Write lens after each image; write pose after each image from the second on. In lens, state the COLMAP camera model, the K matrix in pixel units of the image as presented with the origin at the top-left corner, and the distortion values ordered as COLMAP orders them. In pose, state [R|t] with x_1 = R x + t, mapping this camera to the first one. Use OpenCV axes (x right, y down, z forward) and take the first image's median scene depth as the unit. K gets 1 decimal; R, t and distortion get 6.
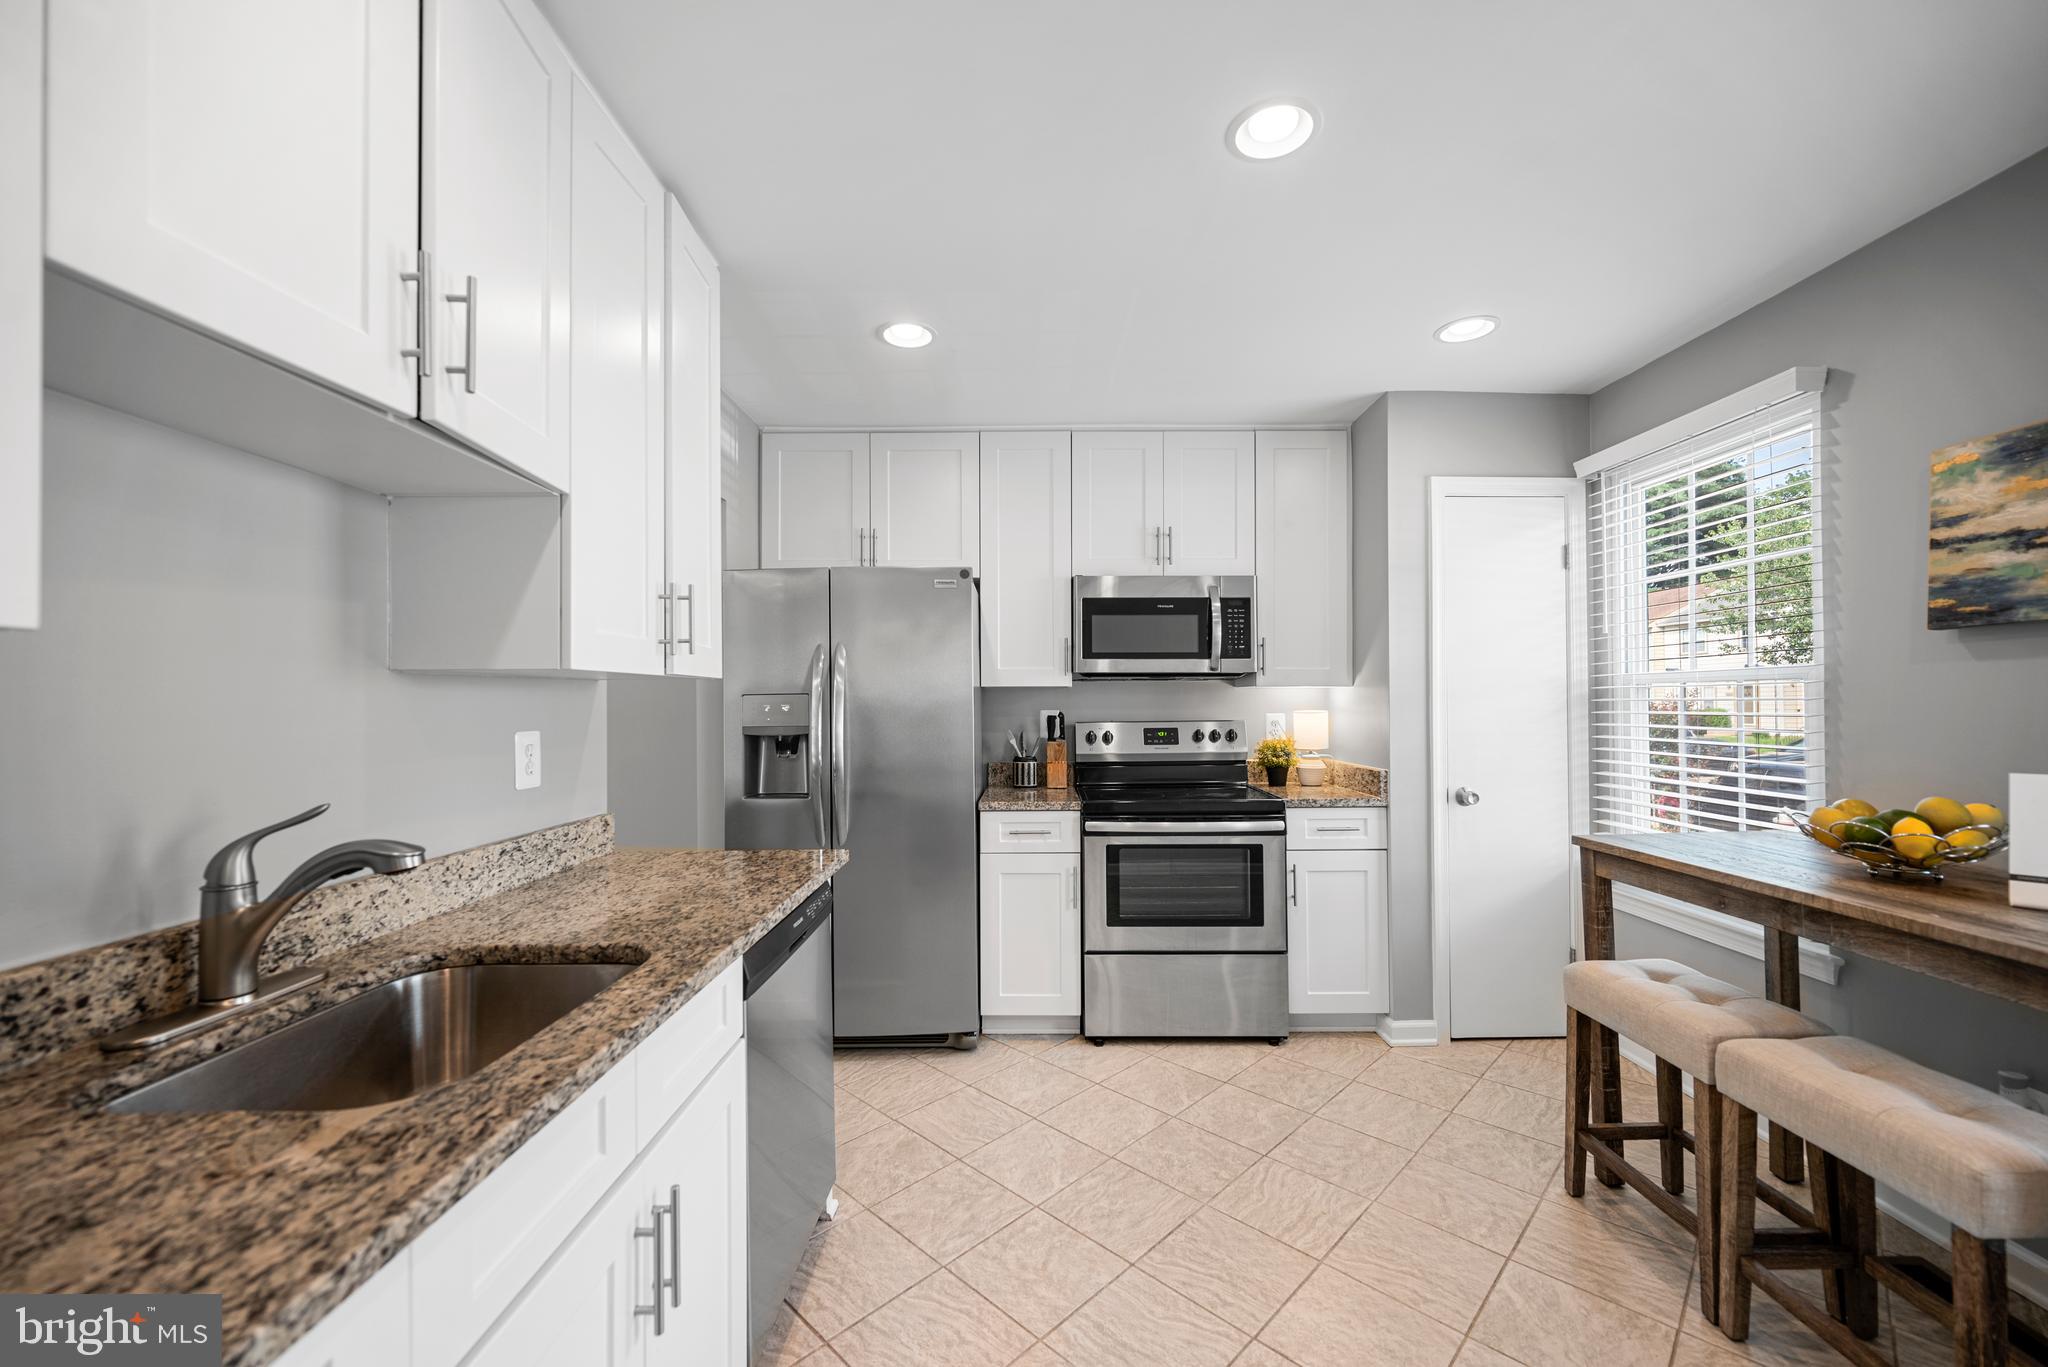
lens RADIAL K [[825.2, 0, 1021.4], [0, 825.2, 692.7], [0, 0, 1]] dist [-0.002555, -0.000020]
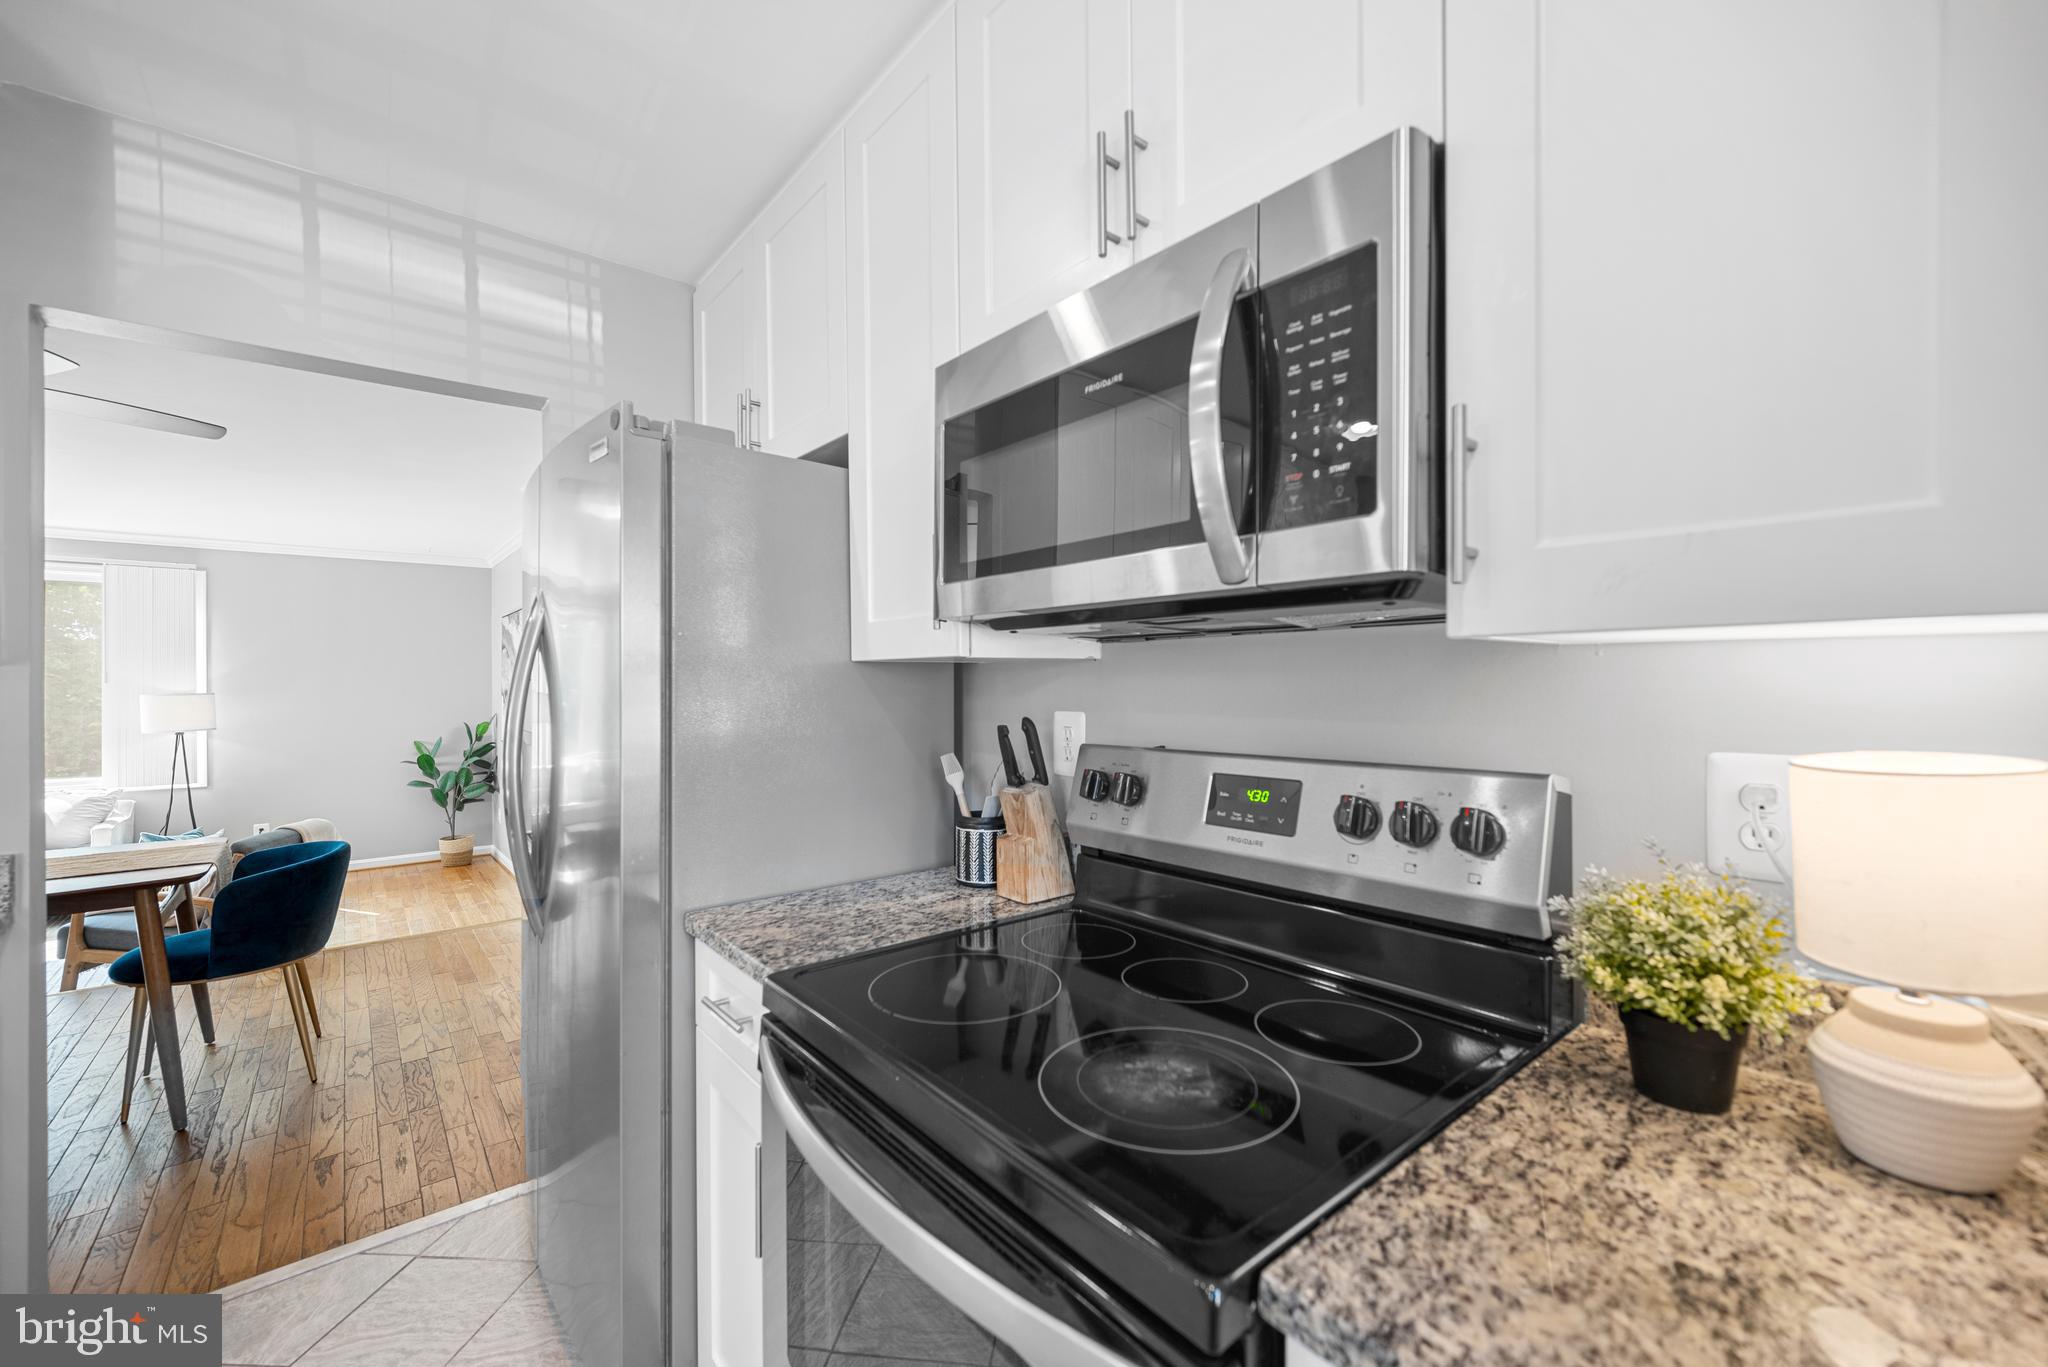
lens RADIAL K [[825.2, 0, 1028.8], [0, 825.2, 684.4], [0, 0, 1]] dist [-0.002555, -0.000020]
pose [[0.652932, 0.004171, -0.757405, 0.520549], [0.006943, 0.999910, 0.011492, 0.001721], [0.757384, -0.012762, 0.652845, 1.042525]]
